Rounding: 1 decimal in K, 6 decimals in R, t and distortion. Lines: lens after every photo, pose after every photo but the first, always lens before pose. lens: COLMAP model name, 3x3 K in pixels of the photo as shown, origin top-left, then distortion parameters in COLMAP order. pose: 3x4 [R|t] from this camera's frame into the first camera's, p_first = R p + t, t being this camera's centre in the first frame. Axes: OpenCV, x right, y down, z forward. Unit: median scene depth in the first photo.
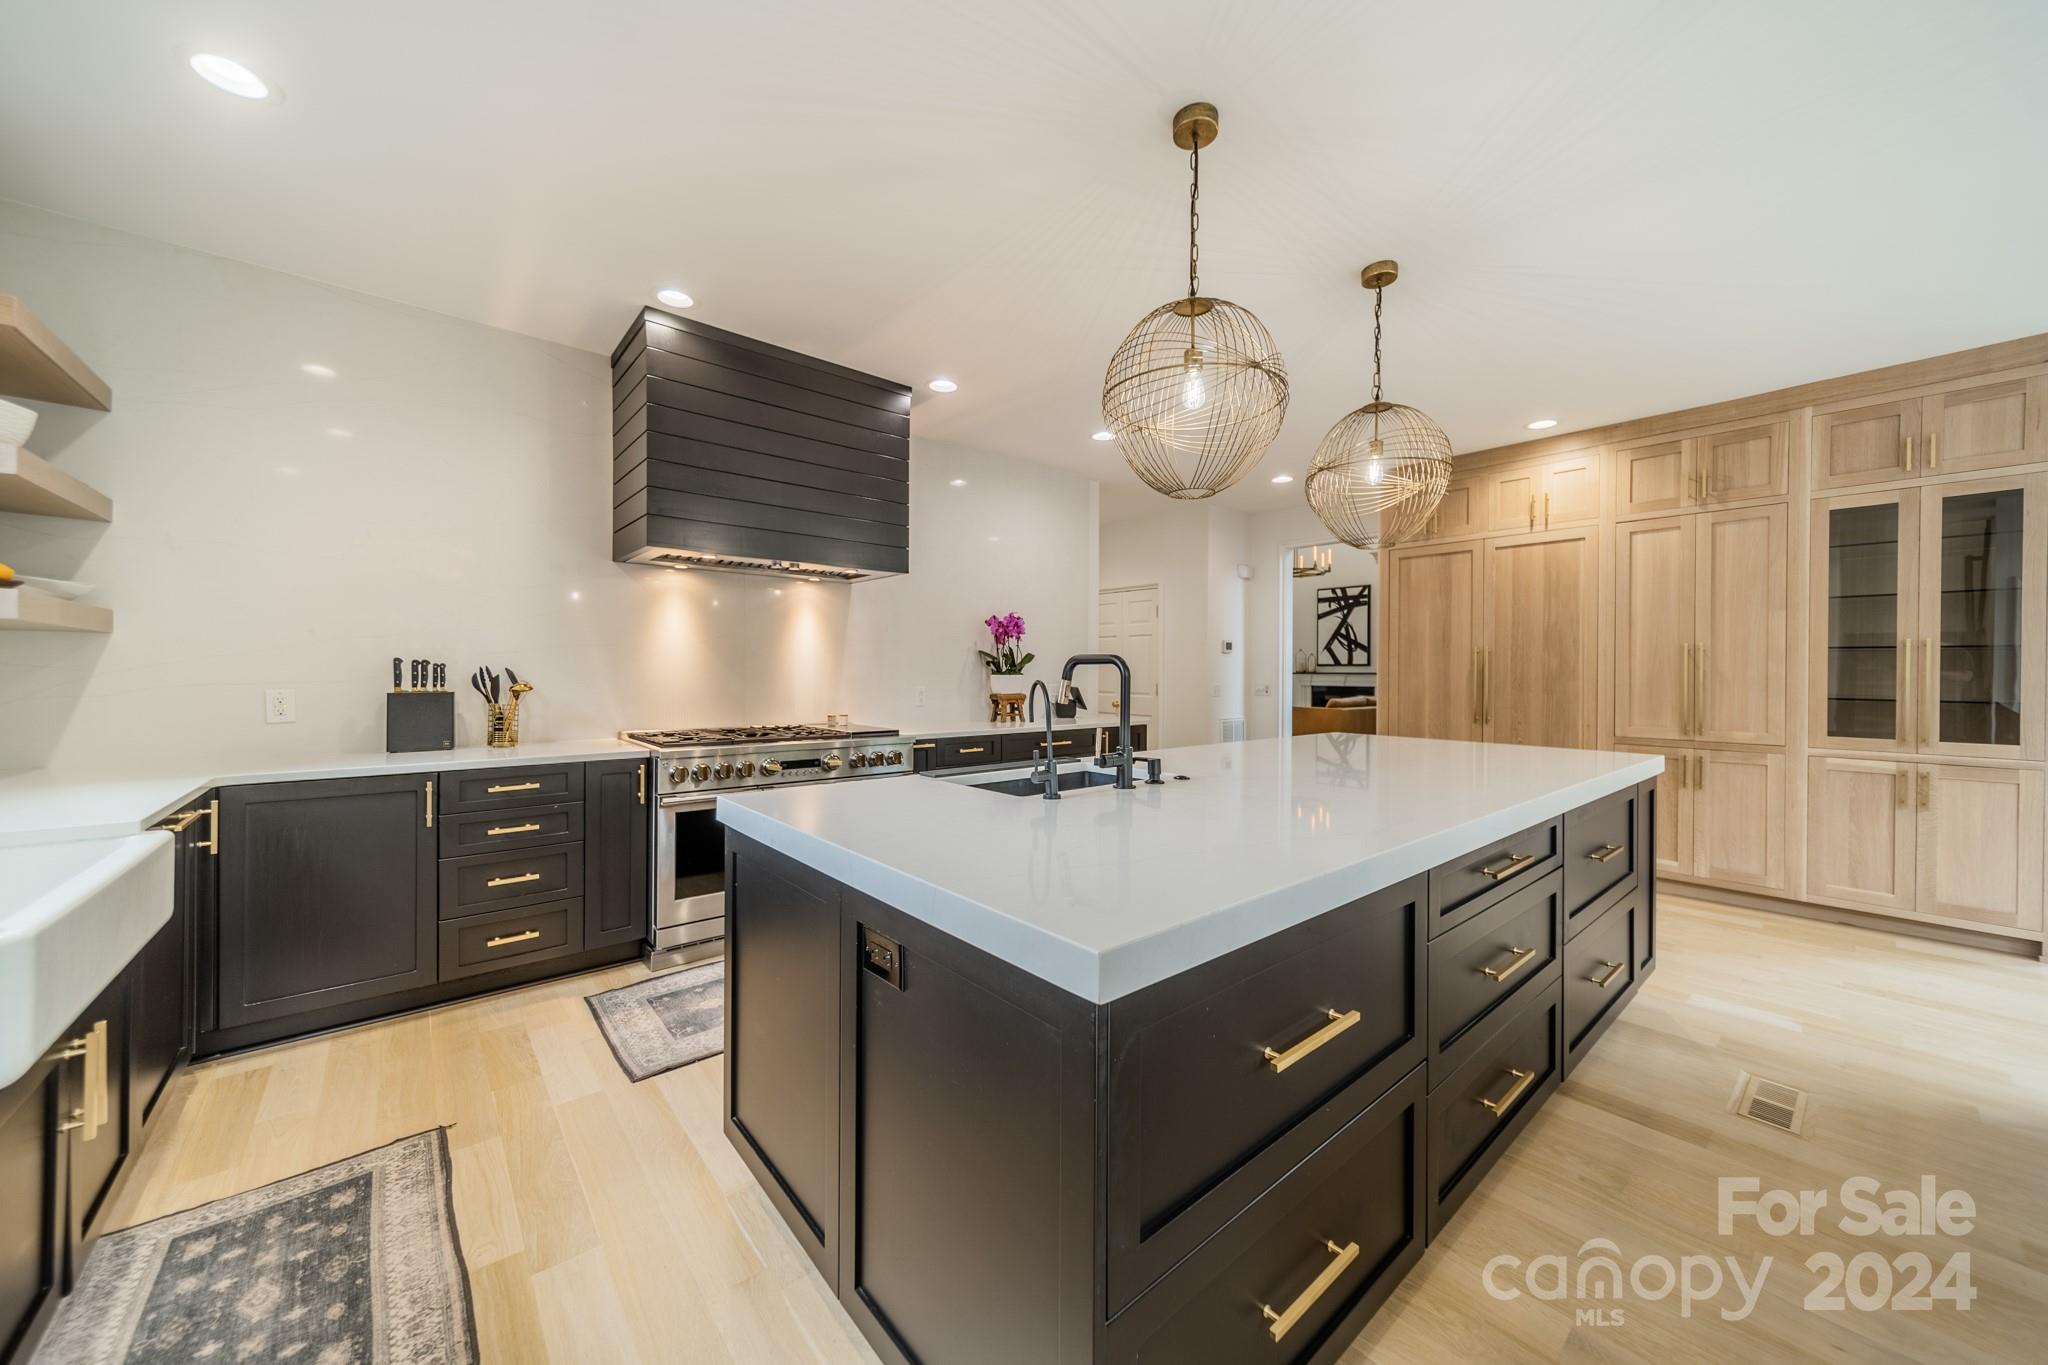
lens RADIAL K [[730.5, 0, 1019.7], [0, 730.5, 678.1], [0, 0, 1]] dist [0.007339, -0.000075]
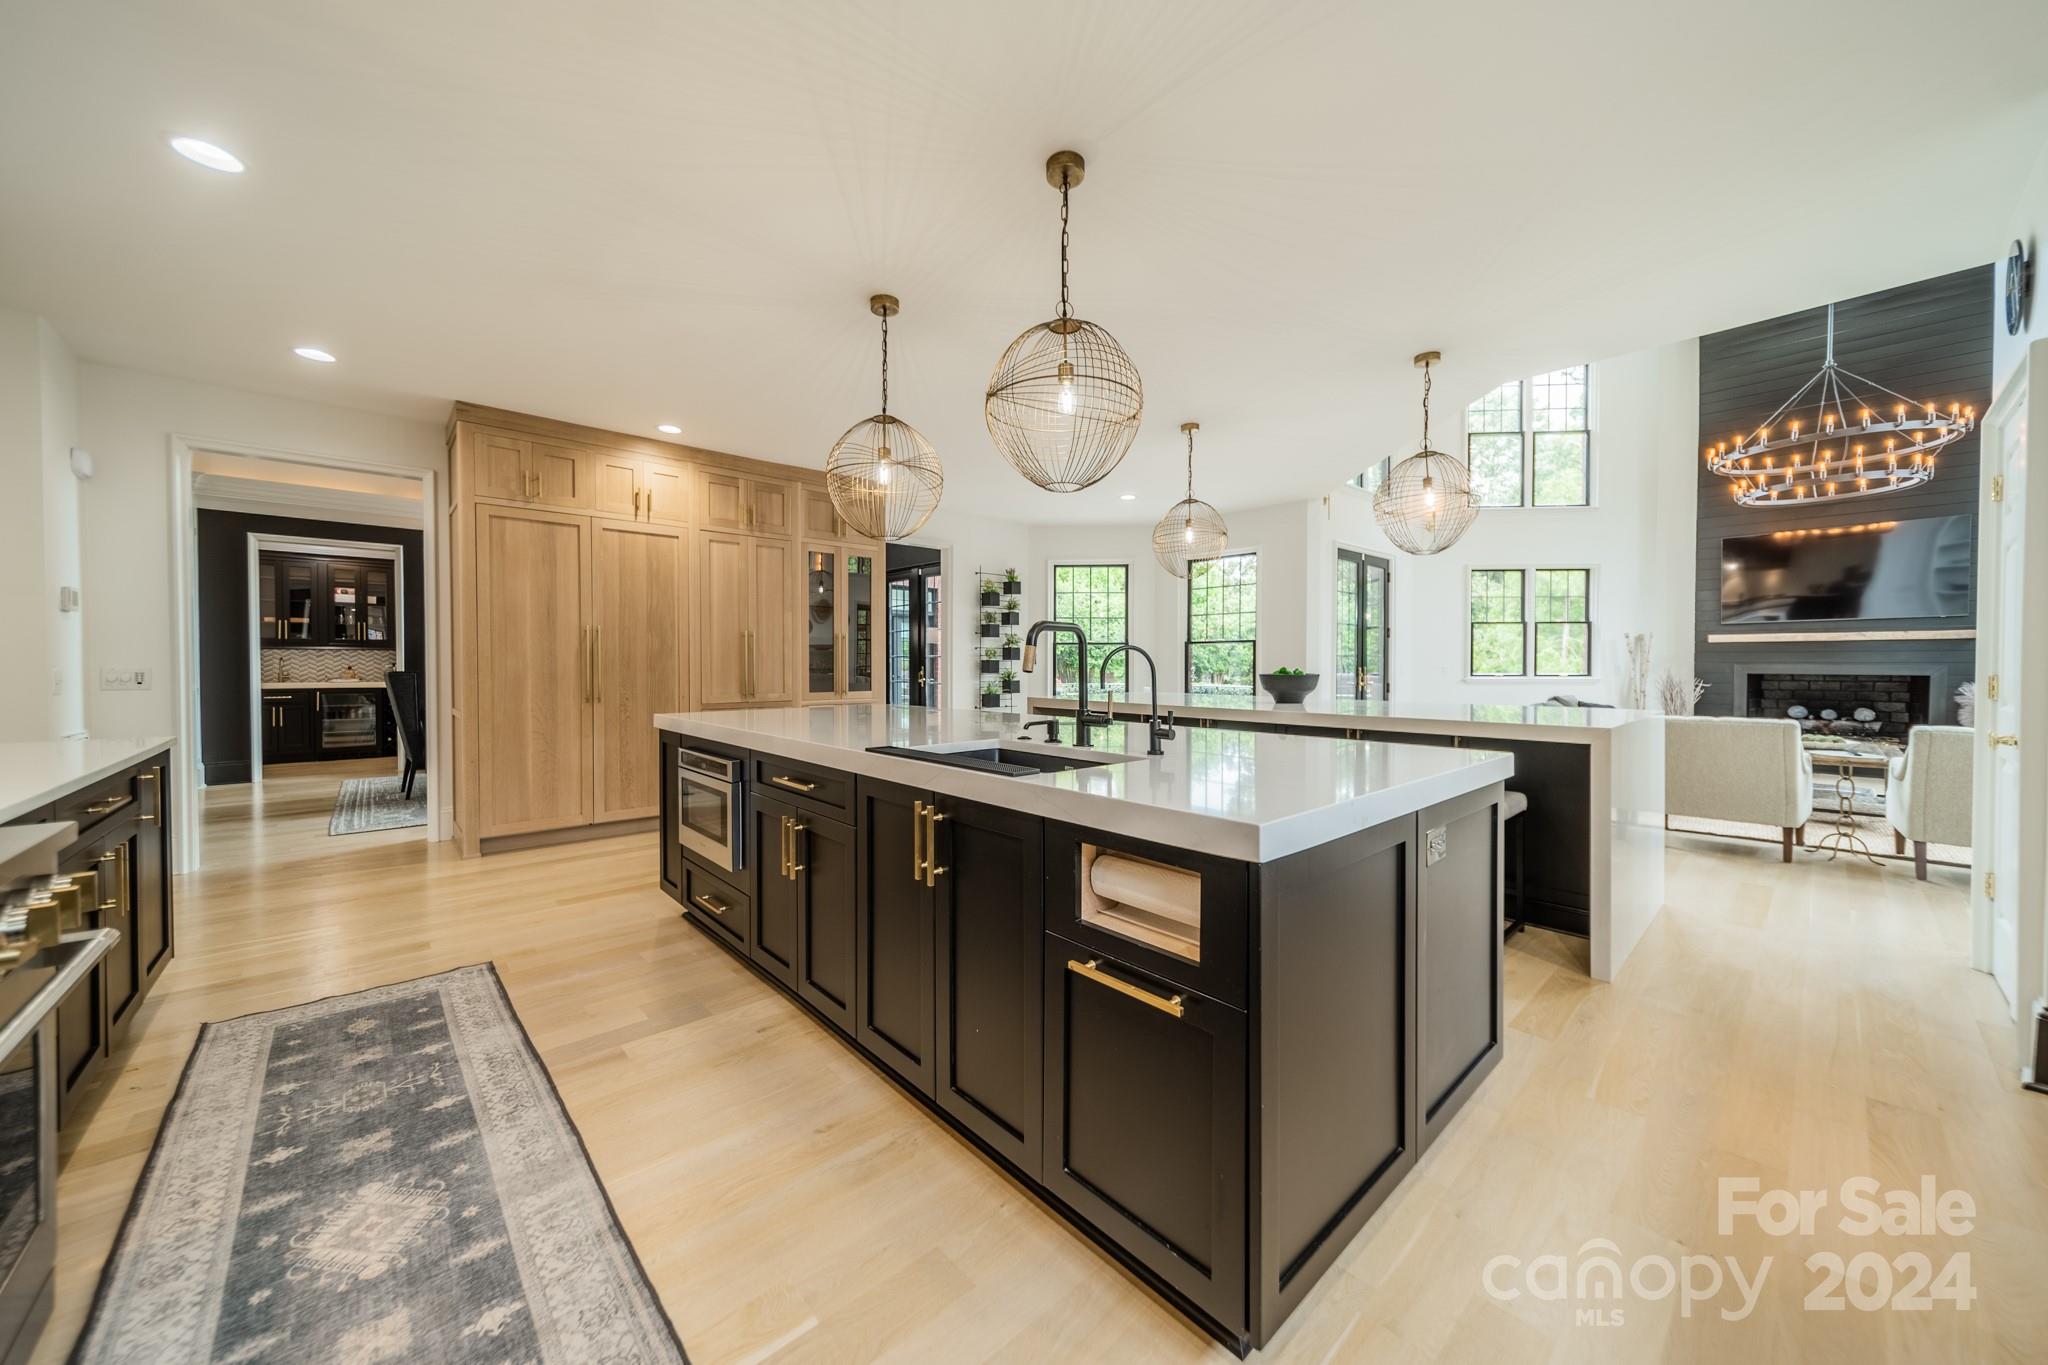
lens RADIAL K [[726.2, 0, 1020.9], [0, 726.2, 677.6], [0, 0, 1]] dist [0.008418, -0.000384]
pose [[-0.030598, -0.023311, 0.999260, -0.518628], [0.008999, 0.999681, 0.023596, 0.013436], [-0.999491, 0.009714, -0.030379, 0.619595]]
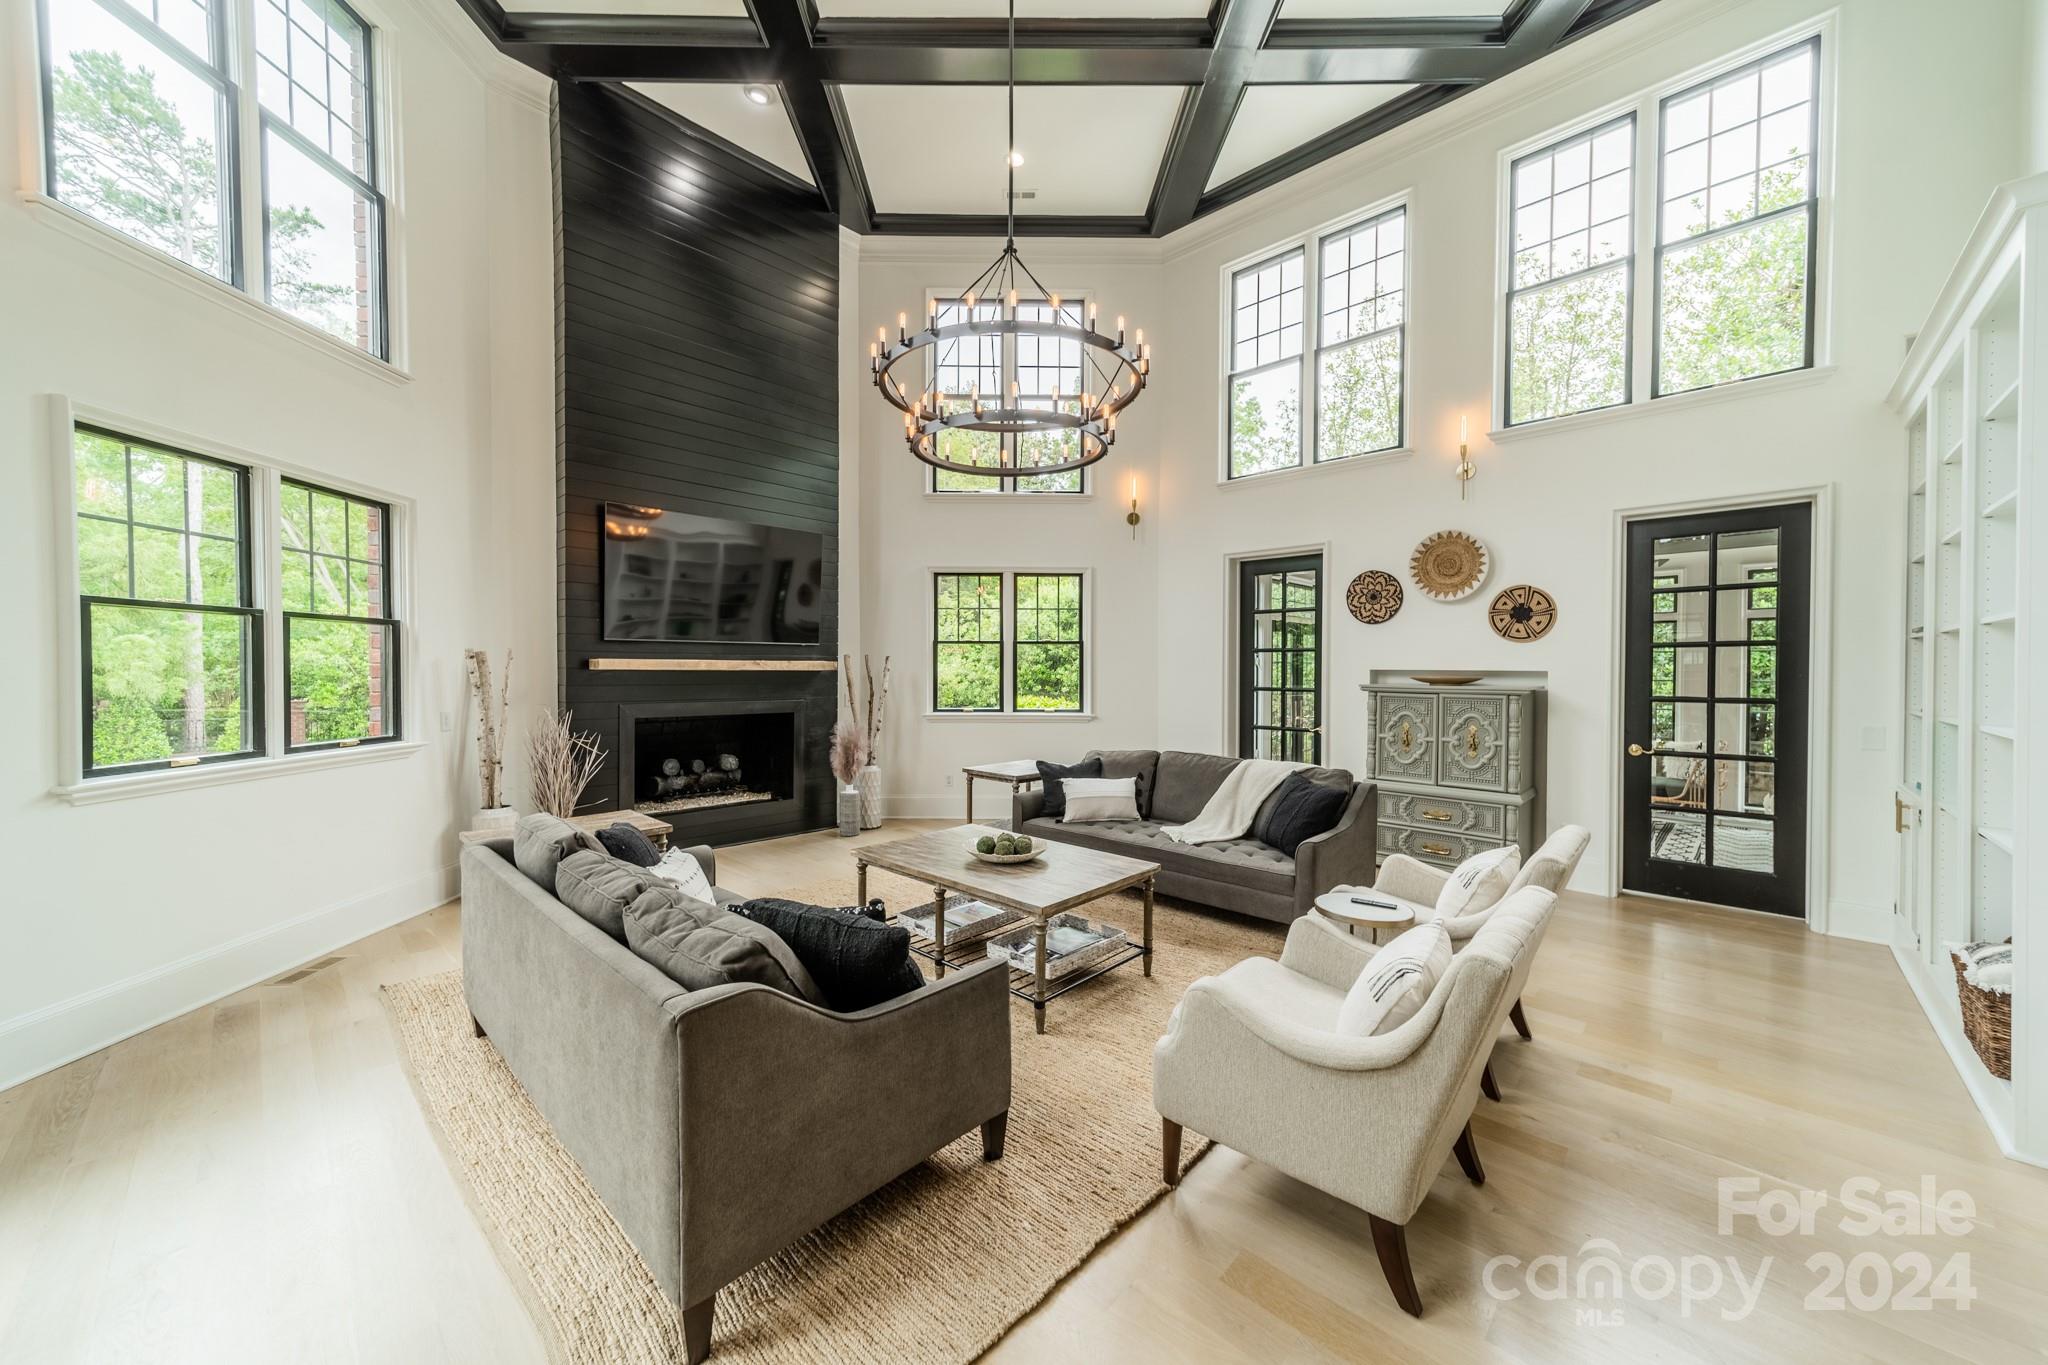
lens RADIAL K [[733.3, 0, 1019.5], [0, 733.3, 681.7], [0, 0, 1]] dist [0.008069, -0.000072]
pose [[-0.994963, -0.005334, -0.100102, 1.060795], [-0.007920, 0.999645, 0.025454, -0.043183], [0.099931, 0.026118, -0.994652, -0.148119]]
